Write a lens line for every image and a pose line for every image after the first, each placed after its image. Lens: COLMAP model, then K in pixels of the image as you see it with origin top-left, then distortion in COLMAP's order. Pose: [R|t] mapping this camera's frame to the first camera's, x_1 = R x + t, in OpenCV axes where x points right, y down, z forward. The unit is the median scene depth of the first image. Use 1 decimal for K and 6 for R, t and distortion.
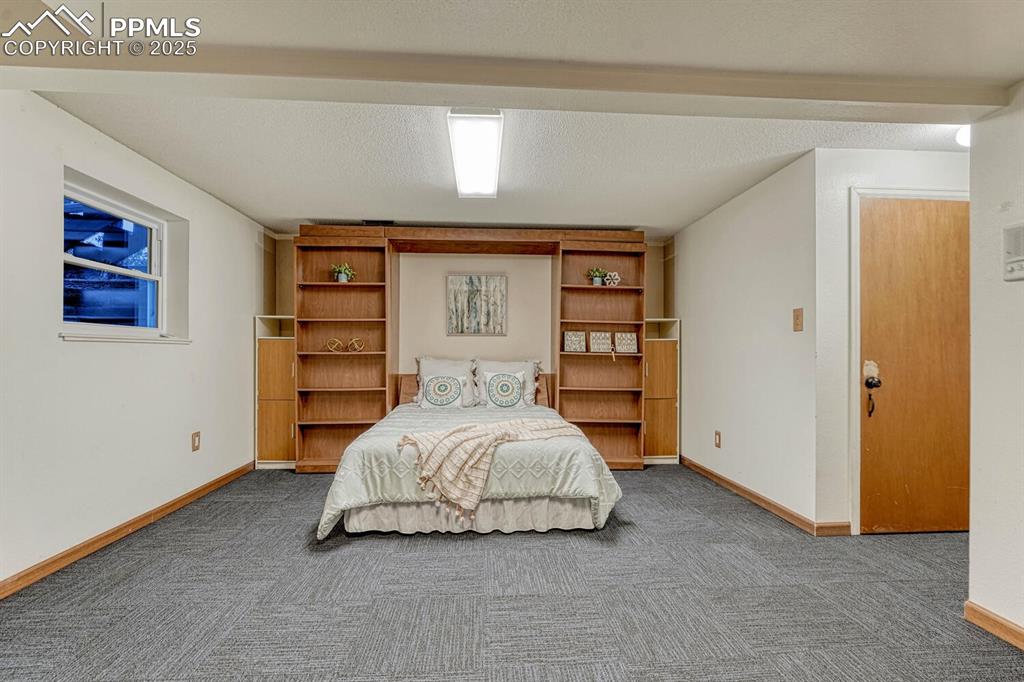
lens RADIAL K [[423.7, 0, 512.4], [0, 423.7, 346.1], [0, 0, 1]] dist [-0.001723, -0.000133]
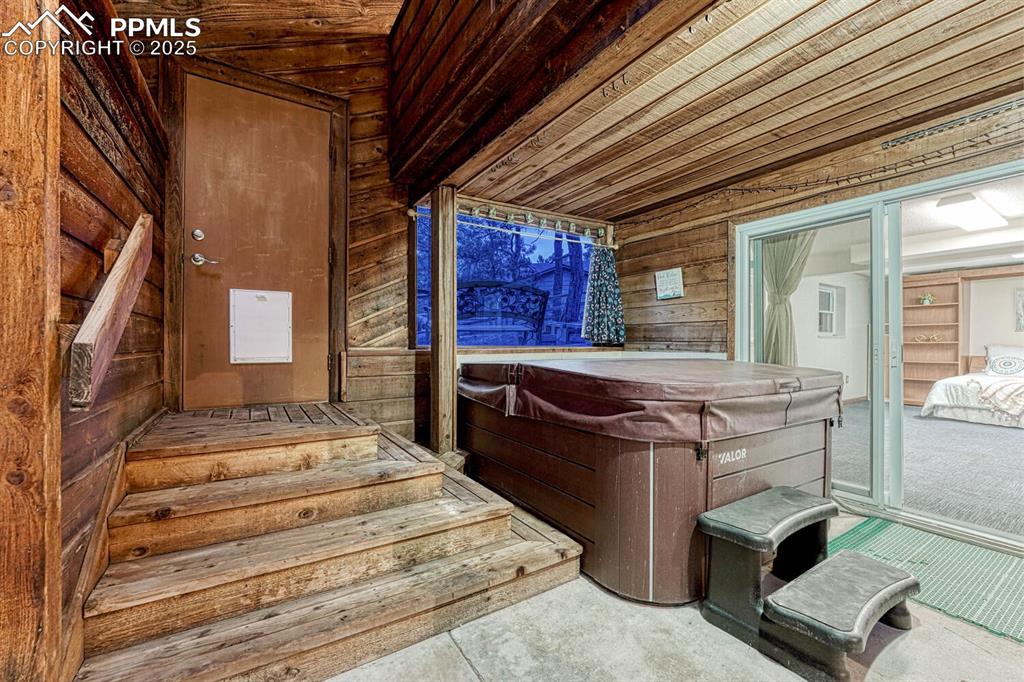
lens RADIAL K [[423.7, 0, 512.4], [0, 423.7, 346.1], [0, 0, 1]] dist [-0.001723, -0.000133]
pose [[0.458226, 0.003959, -0.888827, 0.469302], [0.005153, 0.999961, 0.007111, 0.011832], [0.888821, -0.007839, 0.458188, -1.648372]]
